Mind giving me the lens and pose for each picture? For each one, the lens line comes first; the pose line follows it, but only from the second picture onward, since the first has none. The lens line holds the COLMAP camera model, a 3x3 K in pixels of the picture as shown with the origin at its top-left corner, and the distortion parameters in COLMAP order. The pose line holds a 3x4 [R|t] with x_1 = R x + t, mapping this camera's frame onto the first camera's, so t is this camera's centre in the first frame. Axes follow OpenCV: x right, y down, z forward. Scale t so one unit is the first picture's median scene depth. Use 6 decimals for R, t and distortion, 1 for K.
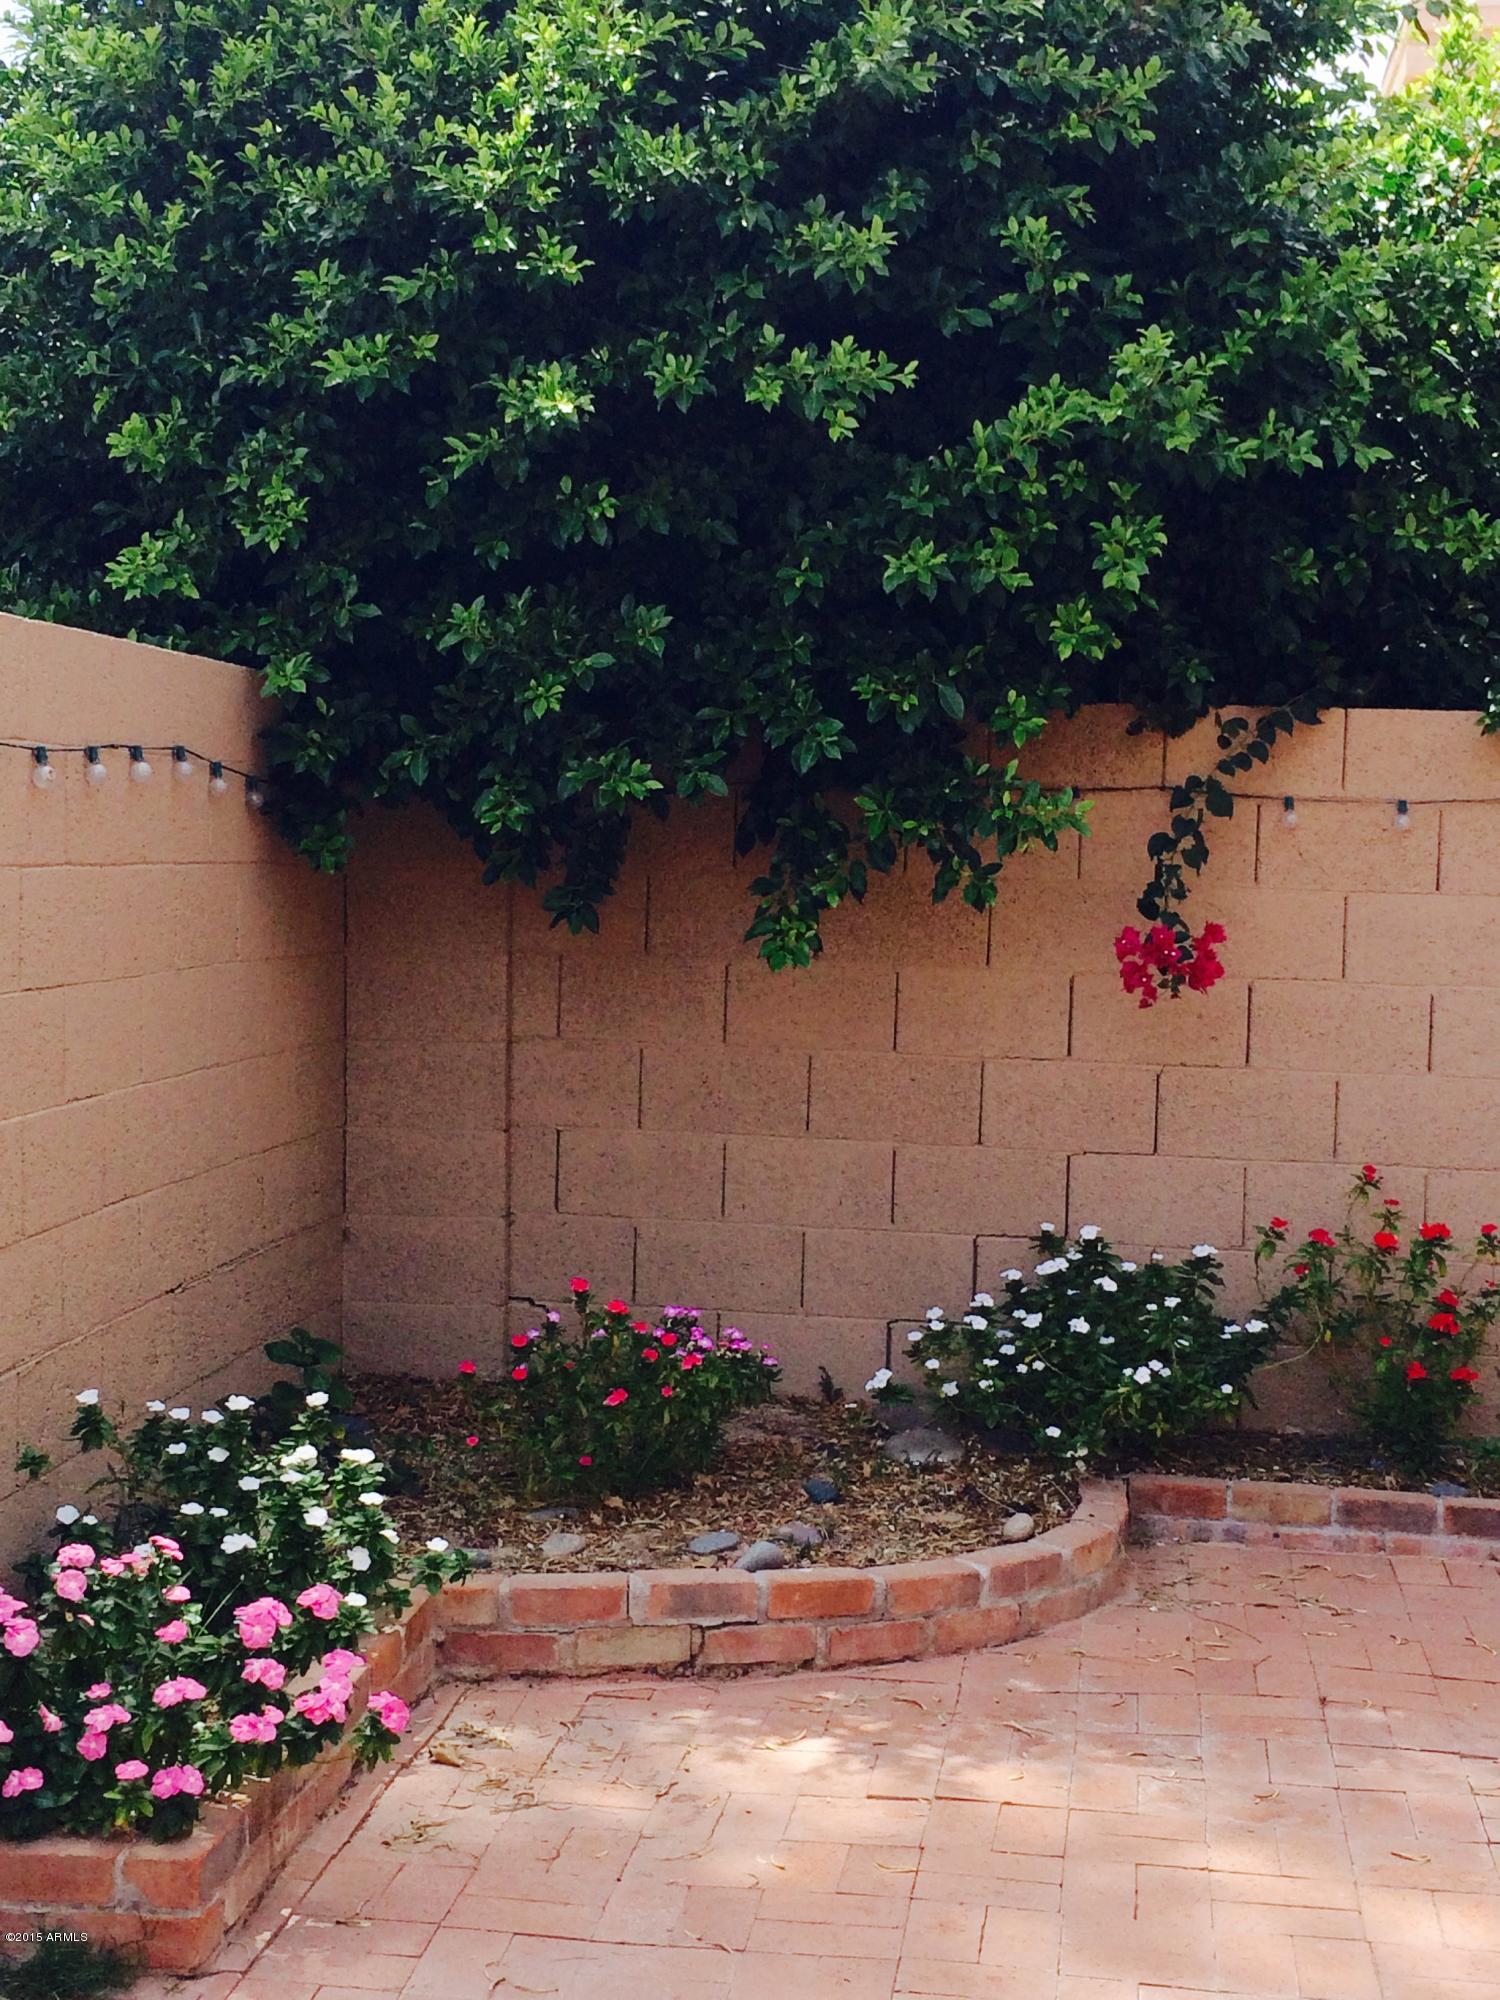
lens RADIAL K [[2782.6, 0, 746.5], [0, 2782.6, 998.5], [0, 0, 1]] dist [0.040086, 0.000000]
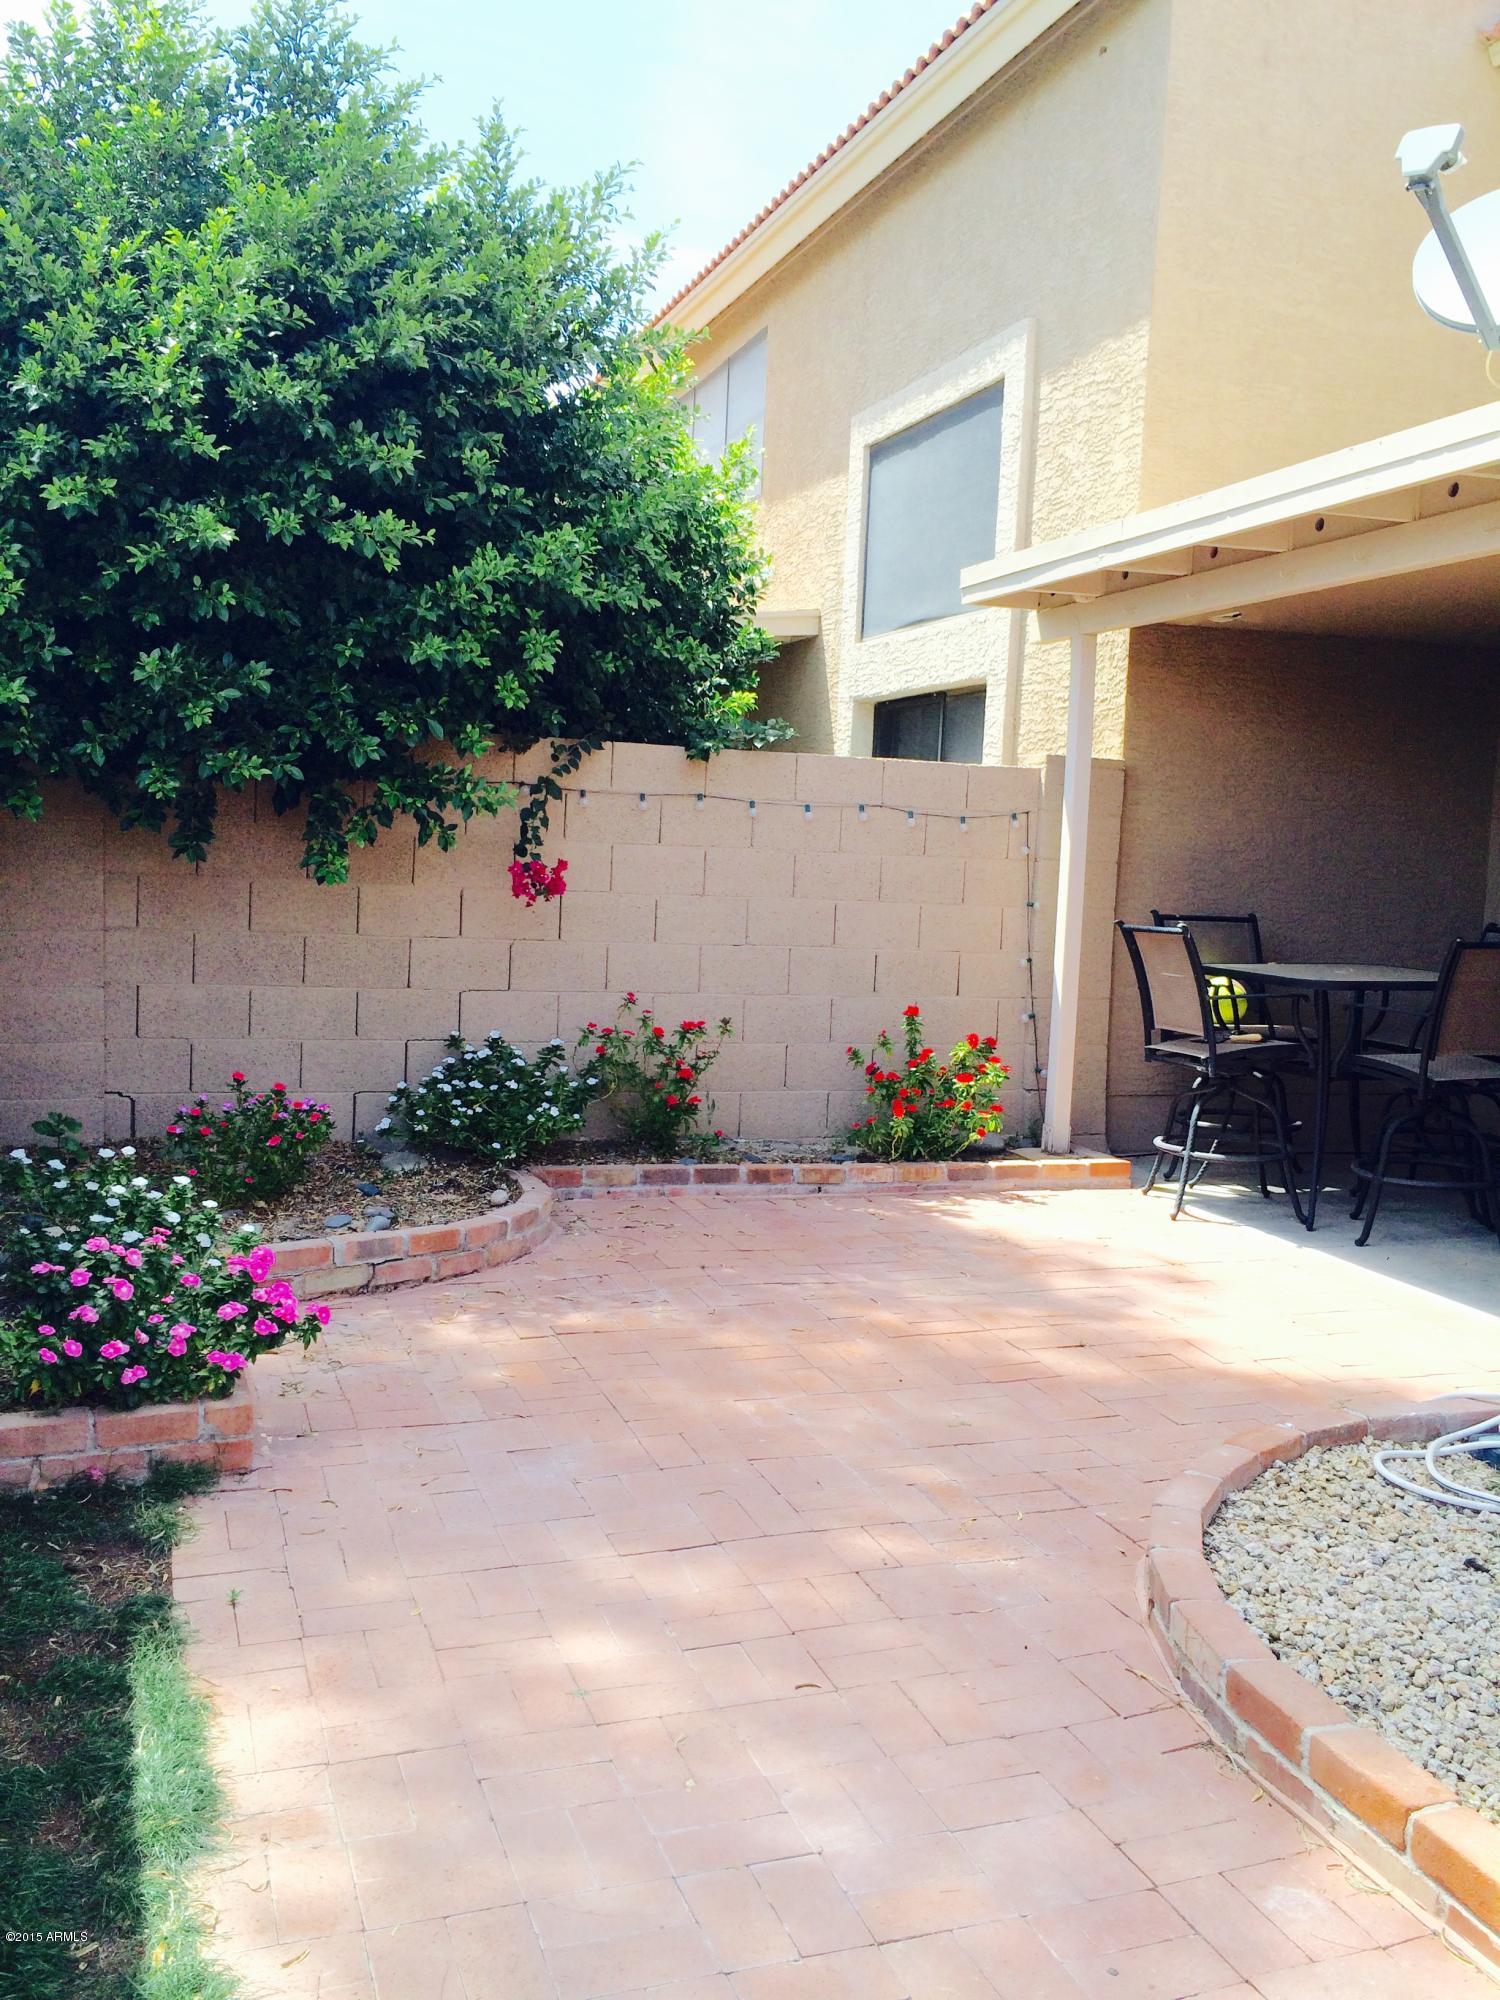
lens RADIAL K [[1696.1, 0, 754.3], [0, 1696.1, 1007.1], [0, 0, 1]] dist [0.040681, -0.050259]
pose [[0.885226, -0.031150, 0.464116, -0.247061], [0.003351, 0.998156, 0.060602, 0.002144], [-0.465148, -0.052091, 0.883699, -0.031187]]
